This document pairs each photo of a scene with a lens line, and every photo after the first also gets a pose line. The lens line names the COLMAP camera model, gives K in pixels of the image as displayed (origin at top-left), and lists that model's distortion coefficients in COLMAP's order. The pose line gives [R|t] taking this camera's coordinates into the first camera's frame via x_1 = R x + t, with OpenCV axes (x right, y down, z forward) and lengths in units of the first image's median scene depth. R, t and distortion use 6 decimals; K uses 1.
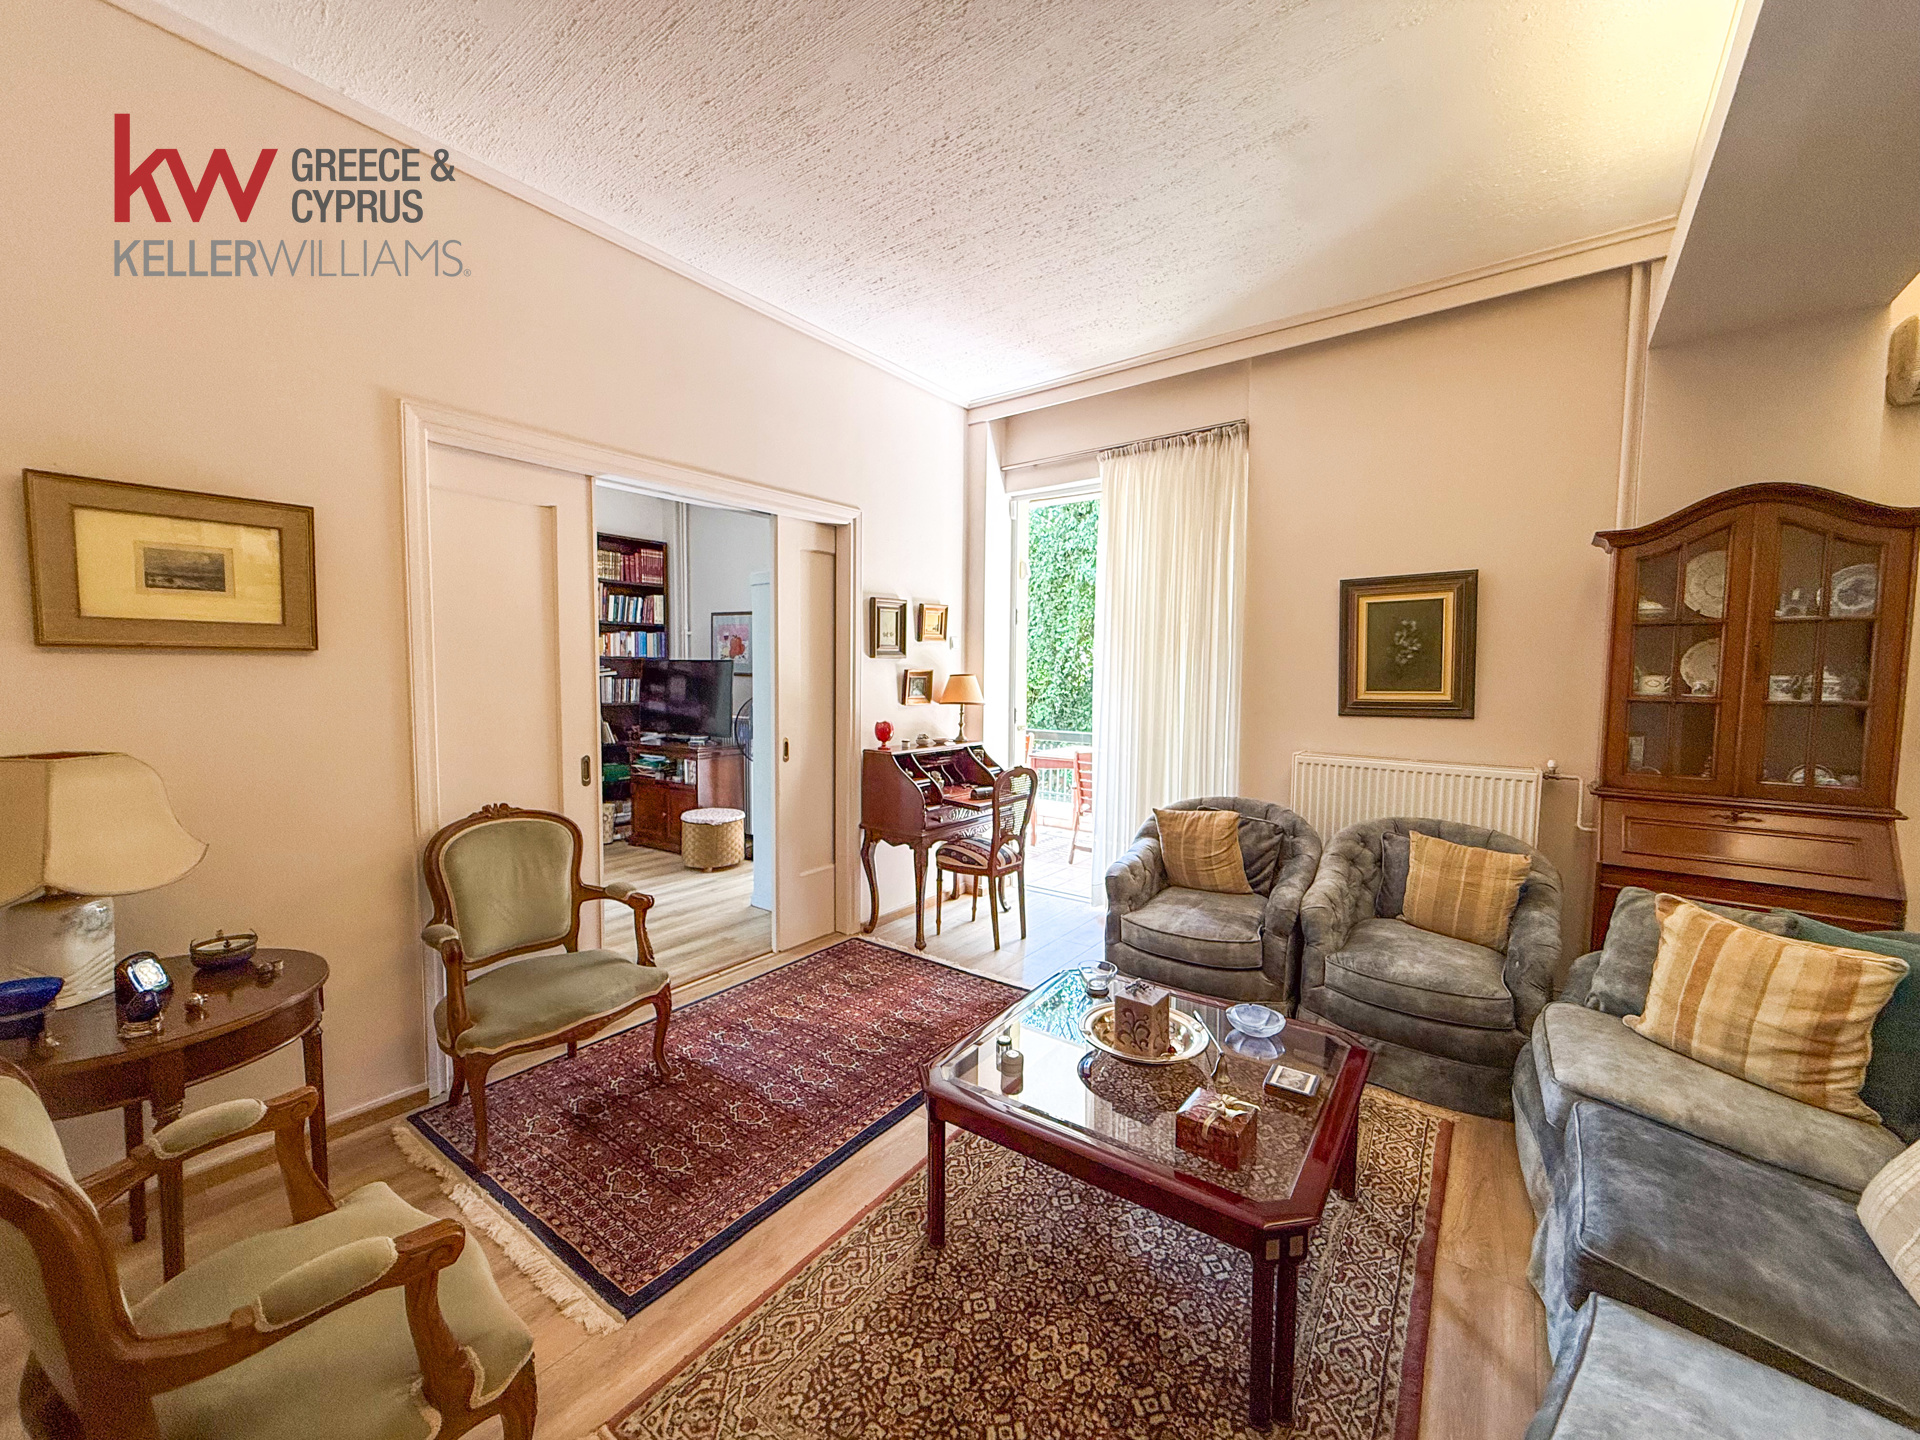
lens RADIAL K [[767.4, 0, 951.6], [0, 767.4, 722.0], [0, 0, 1]] dist [-0.000391, -0.000632]
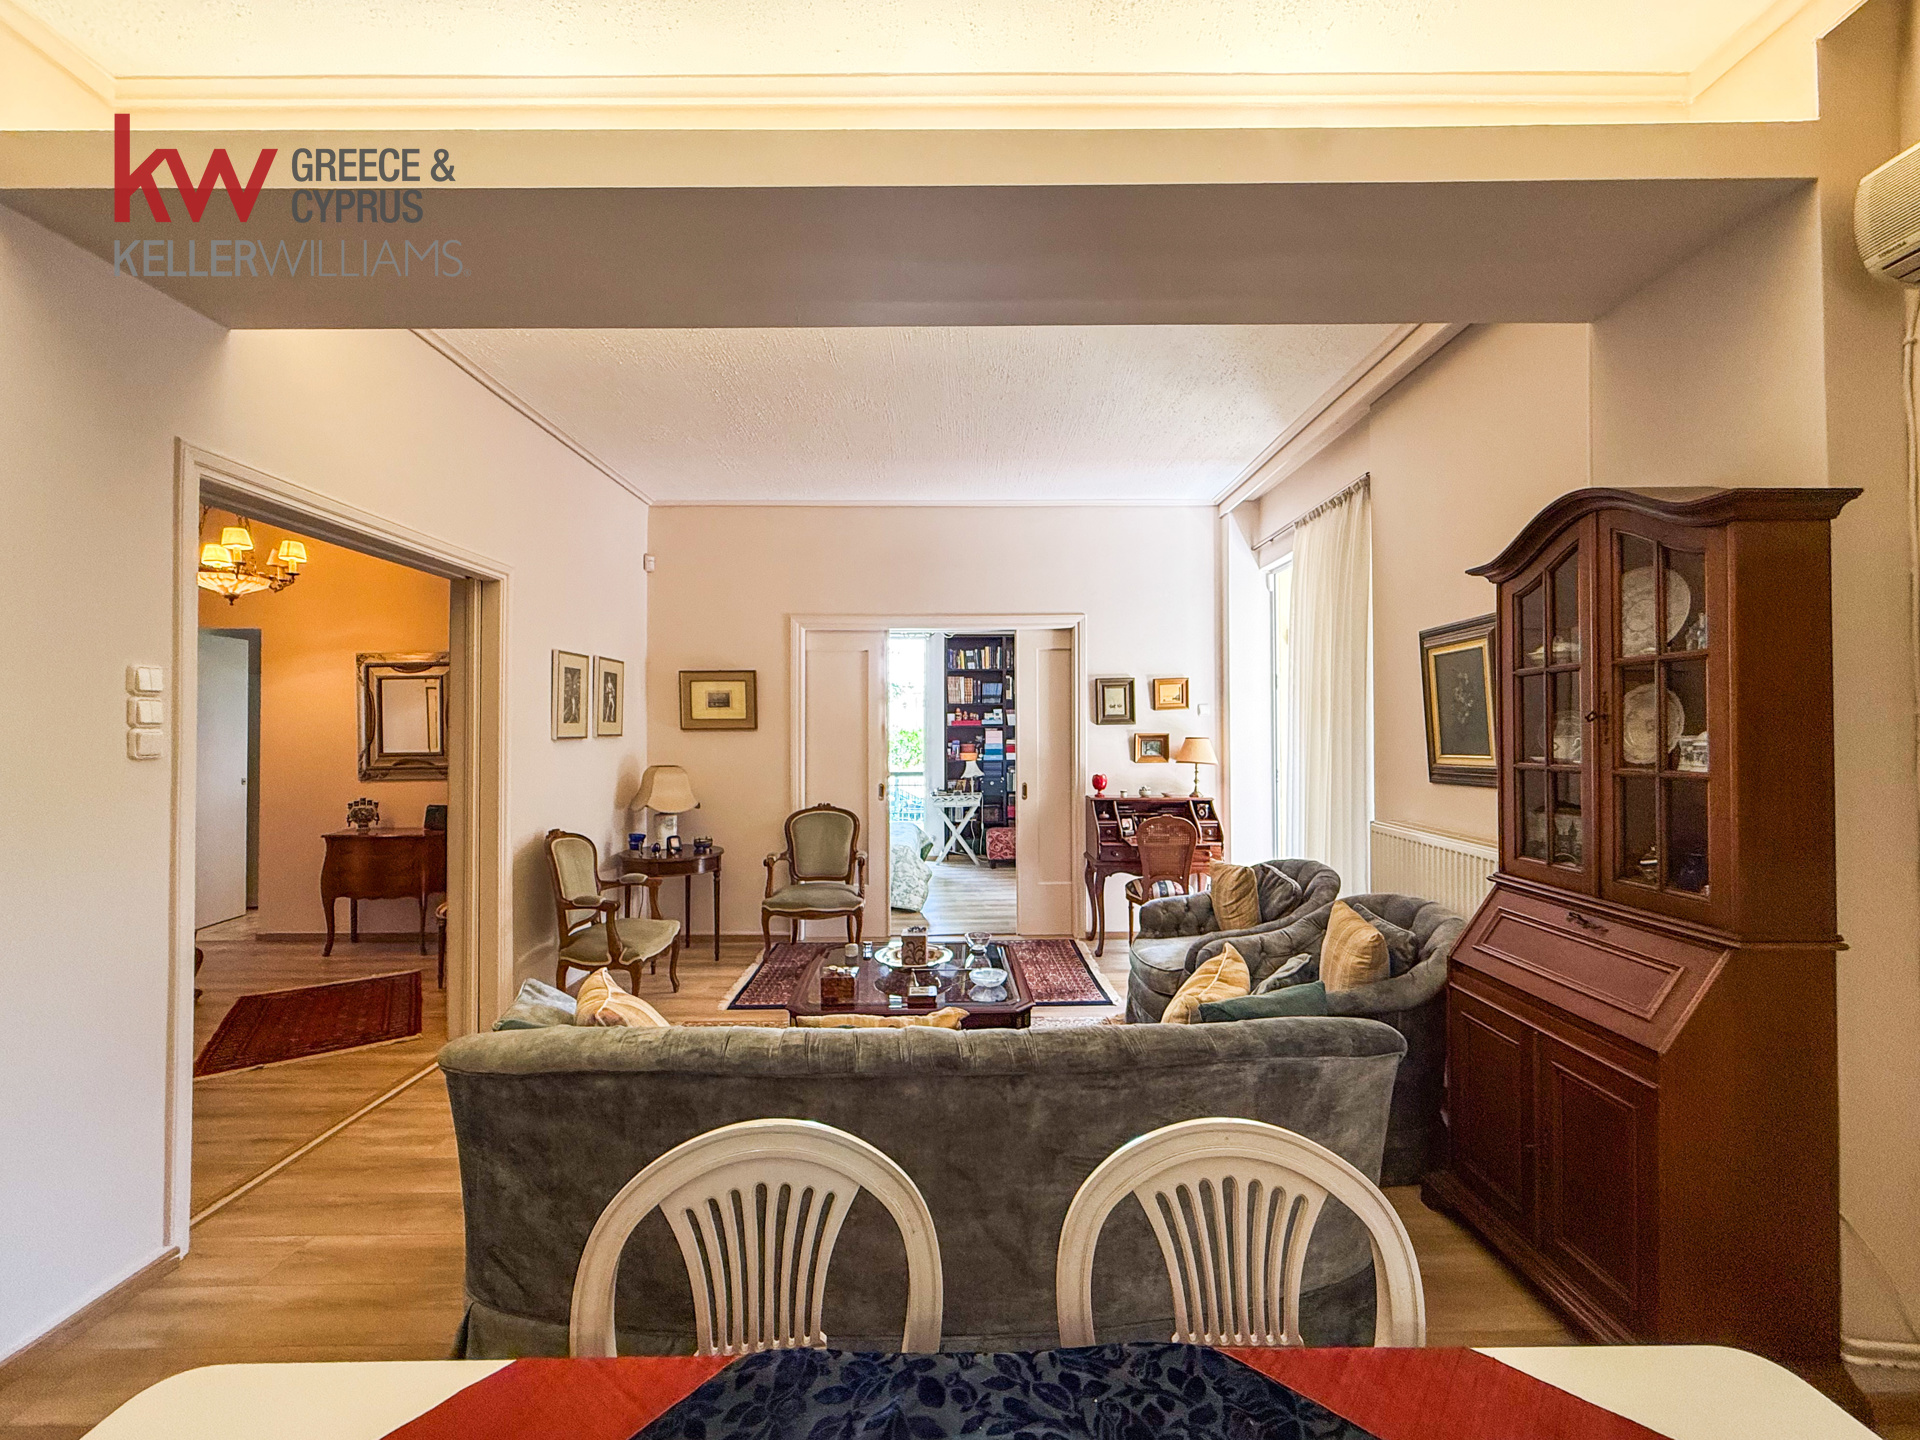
lens RADIAL K [[767.4, 0, 951.3], [0, 767.4, 723.2], [0, 0, 1]] dist [-0.000391, -0.000632]
pose [[0.607167, -0.018720, -0.794354, 0.760756], [-0.044866, 0.997320, -0.057796, -0.000673], [0.793307, 0.070731, 0.604700, 0.019011]]
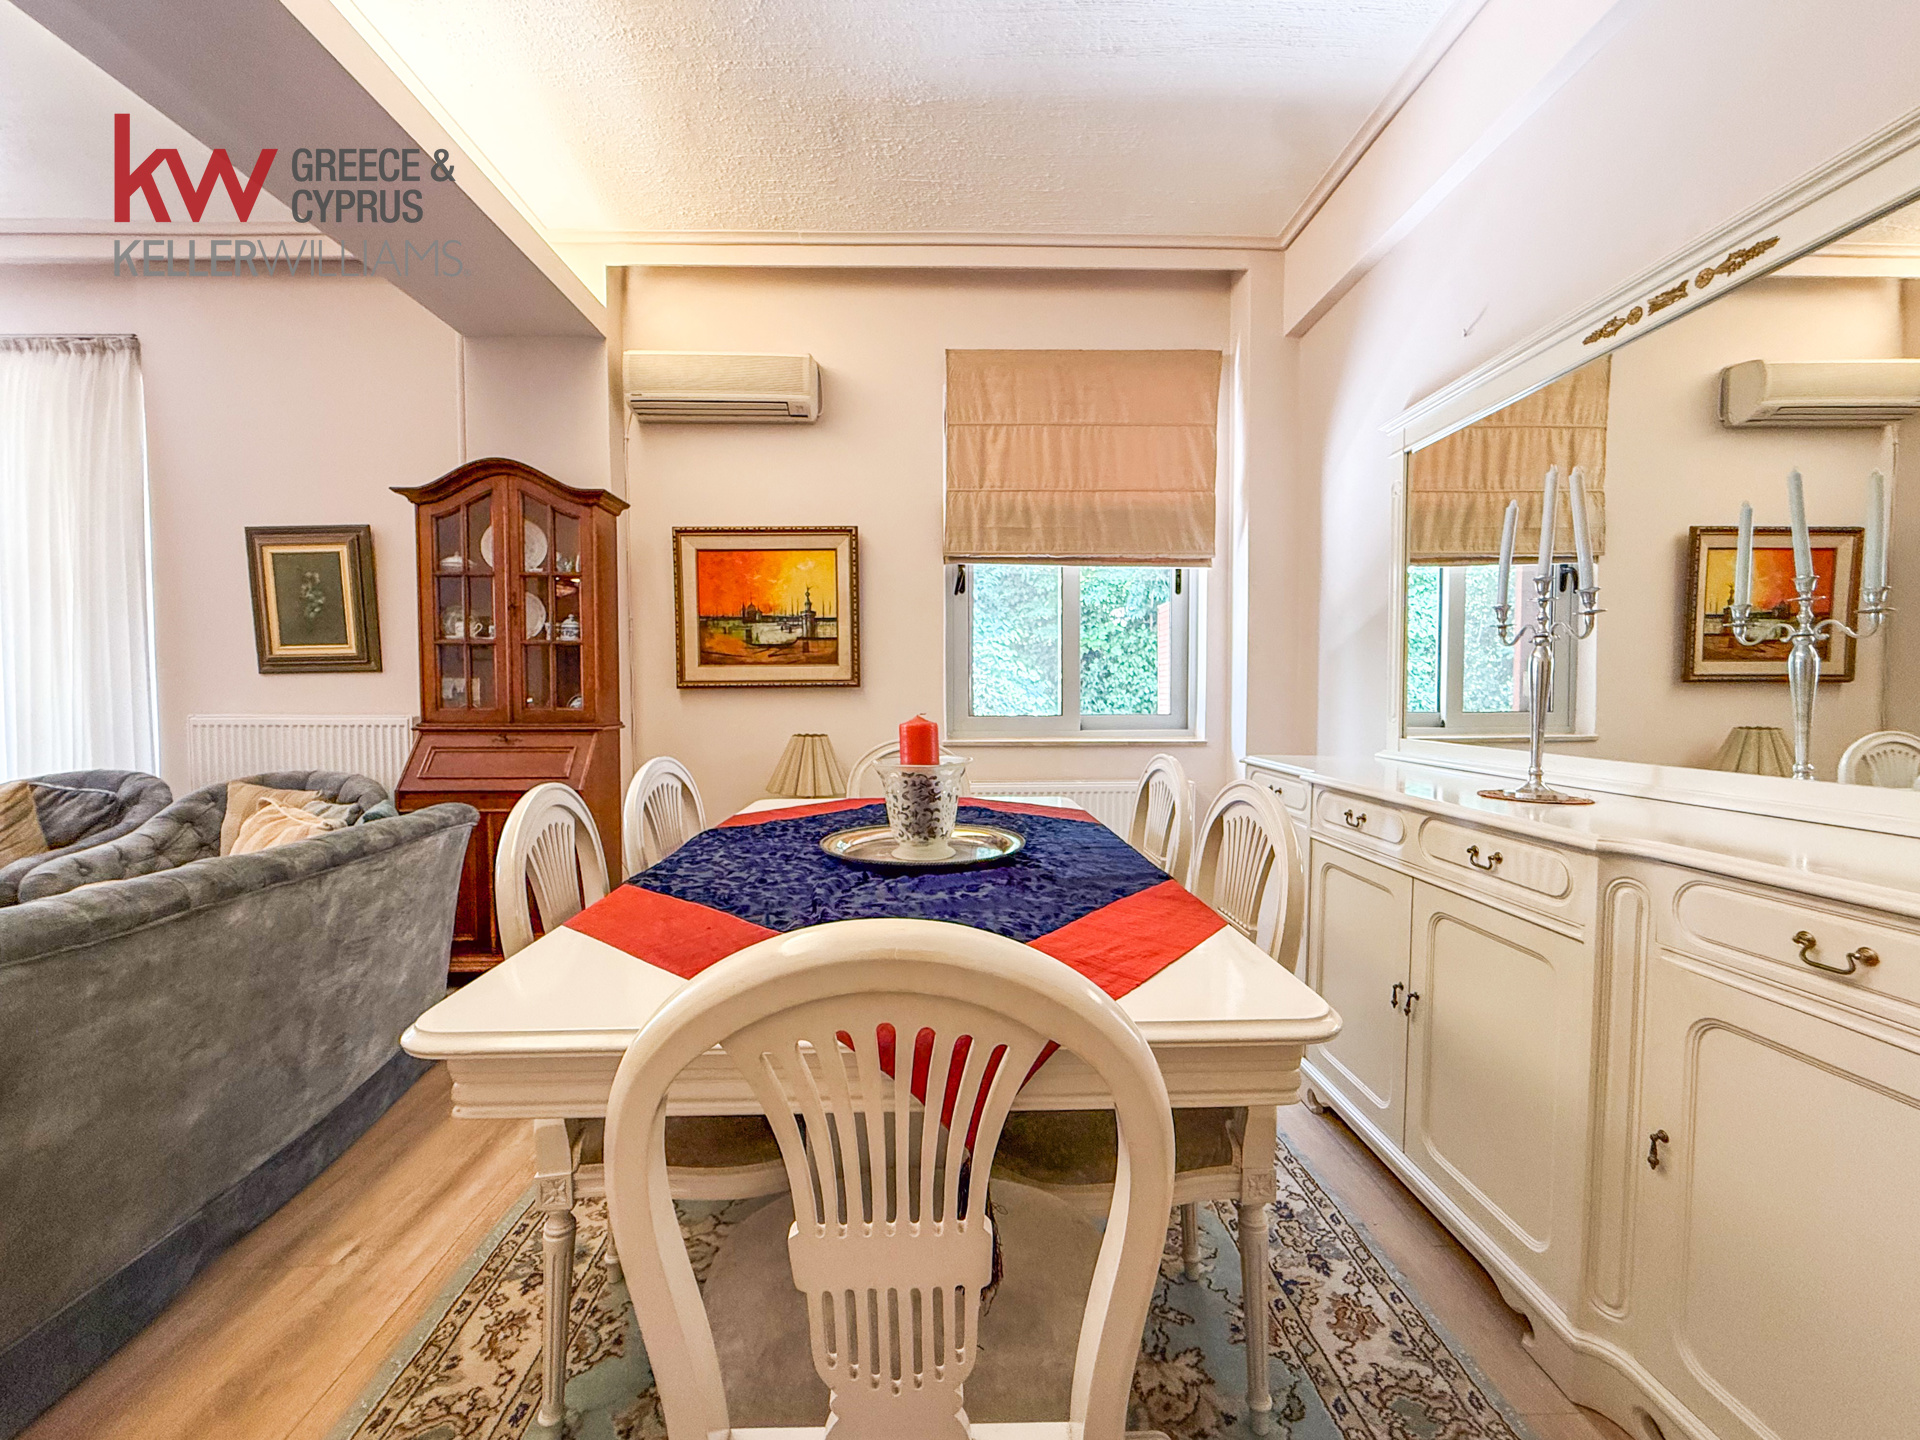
lens RADIAL K [[767.4, 0, 958.1], [0, 767.4, 721.6], [0, 0, 1]] dist [-0.000391, -0.000632]
pose [[0.773038, -0.035091, 0.633388, 0.495090], [0.050589, 0.998699, -0.006413, 0.085432], [-0.632339, 0.037000, 0.773808, -0.218061]]
